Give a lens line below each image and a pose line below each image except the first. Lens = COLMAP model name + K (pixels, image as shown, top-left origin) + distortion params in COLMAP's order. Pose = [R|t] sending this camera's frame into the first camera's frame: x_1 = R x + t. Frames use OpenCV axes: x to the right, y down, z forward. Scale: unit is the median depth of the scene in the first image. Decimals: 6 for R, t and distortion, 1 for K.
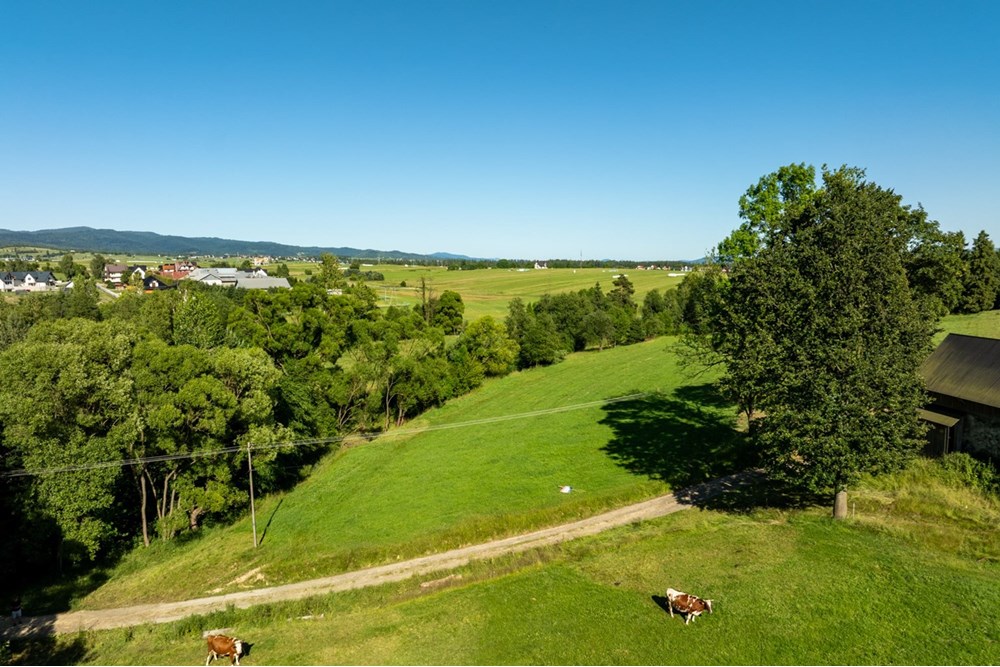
lens RADIAL K [[704.9, 0, 503.5], [0, 704.9, 334.8], [0, 0, 1]] dist [-0.049227, 0.018444]
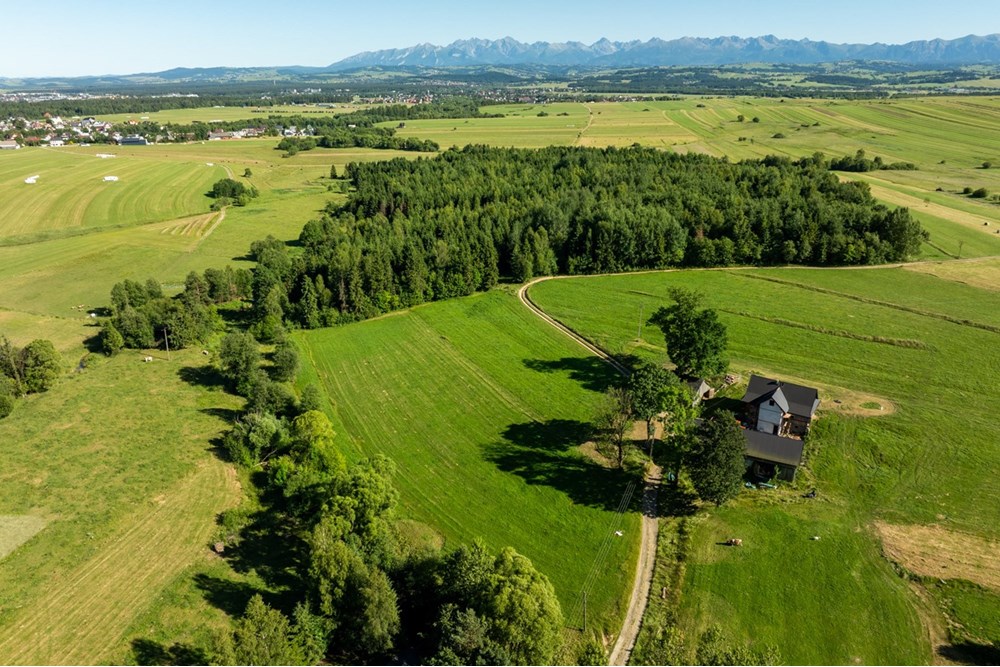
lens RADIAL K [[704.9, 0, 503.5], [0, 704.9, 334.8], [0, 0, 1]] dist [-0.049227, 0.018444]
pose [[0.557526, -0.286761, 0.779059, -0.723468], [0.082739, 0.952967, 0.291563, -0.465557], [-0.826026, -0.098095, 0.555030, 0.024098]]
